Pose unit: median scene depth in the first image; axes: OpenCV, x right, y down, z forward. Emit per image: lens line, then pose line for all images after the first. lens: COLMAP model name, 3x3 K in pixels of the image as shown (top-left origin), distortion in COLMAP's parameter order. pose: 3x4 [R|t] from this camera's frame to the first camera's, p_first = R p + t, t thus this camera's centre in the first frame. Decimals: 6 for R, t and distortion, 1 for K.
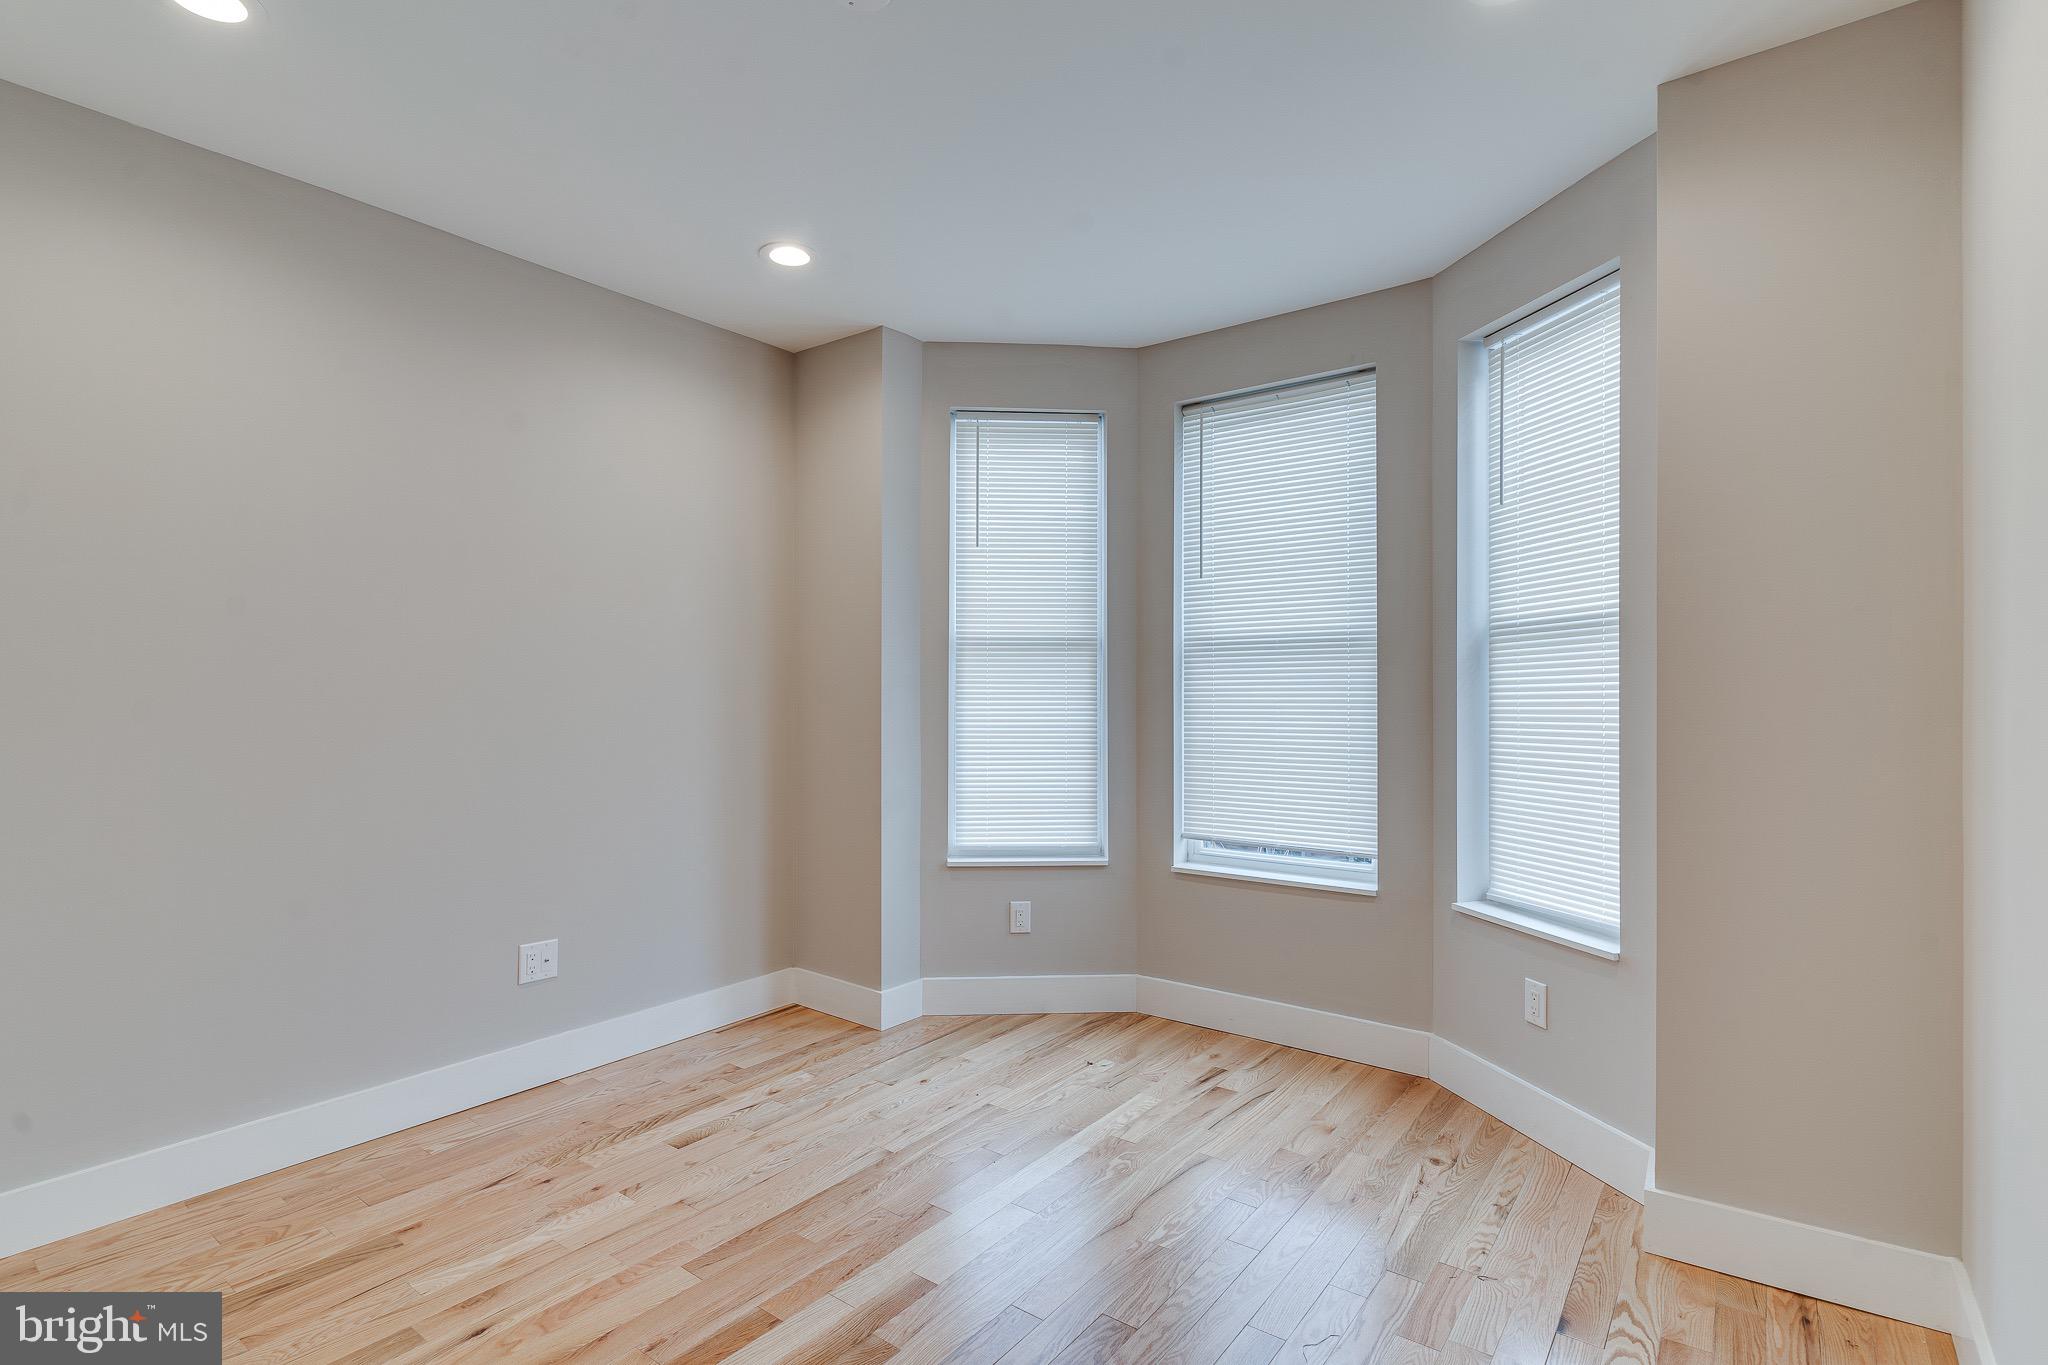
lens RADIAL K [[989.1, 0, 1025.9], [0, 989.1, 694.6], [0, 0, 1]] dist [0.003017, 0.000137]
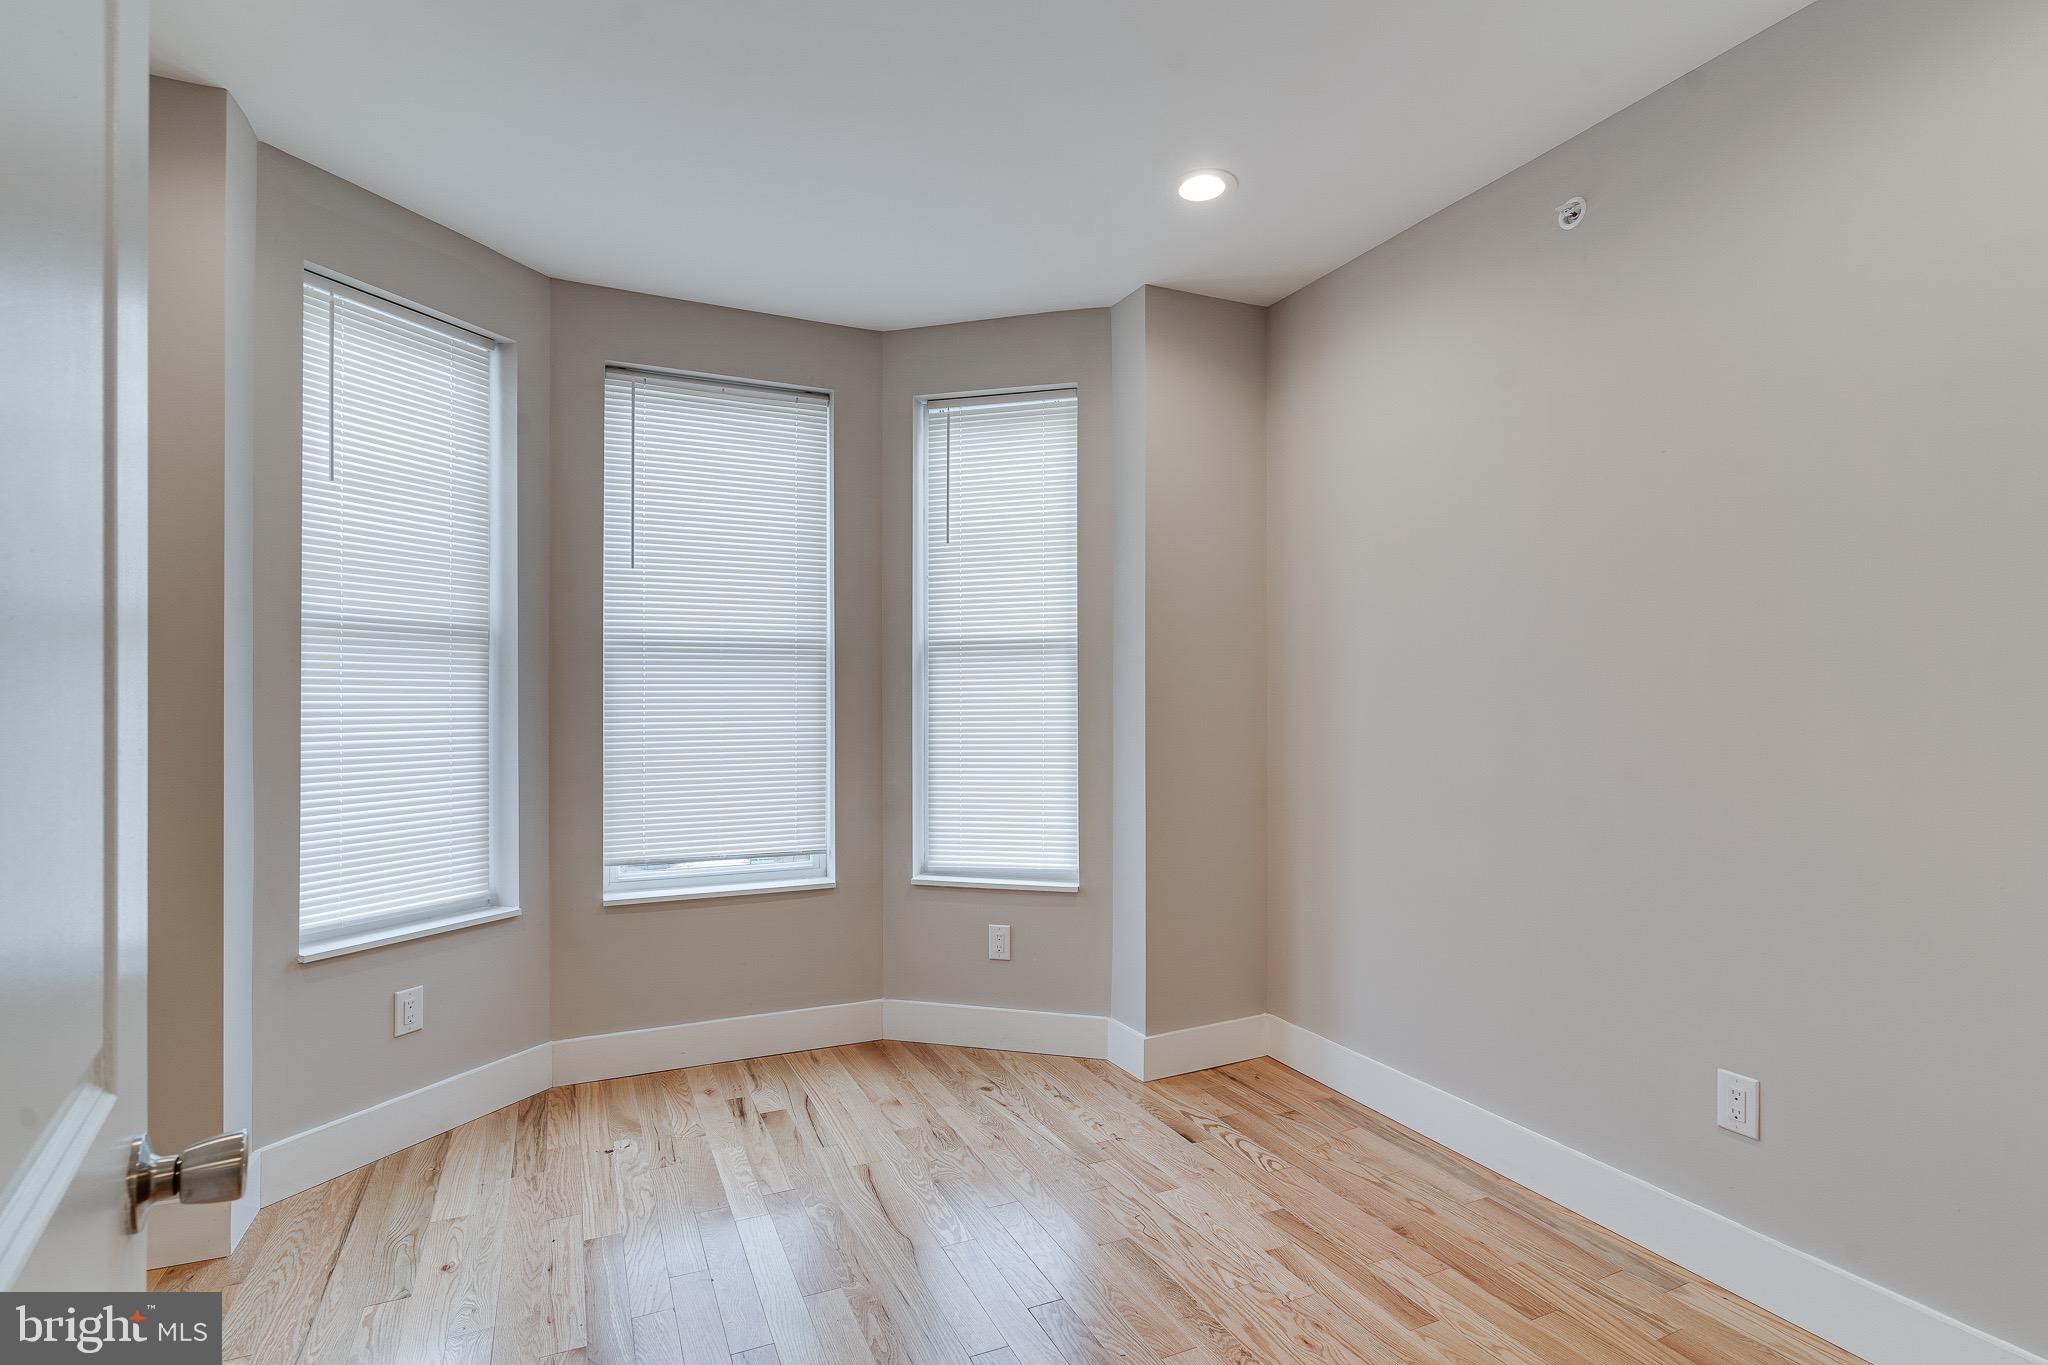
lens RADIAL K [[989.1, 0, 1025.9], [0, 989.1, 694.6], [0, 0, 1]] dist [0.003017, 0.000137]
pose [[0.474601, 0.002970, 0.880196, -0.511870], [0.000708, 0.999993, -0.003756, -0.001117], [-0.880201, 0.002406, 0.474595, 0.320514]]
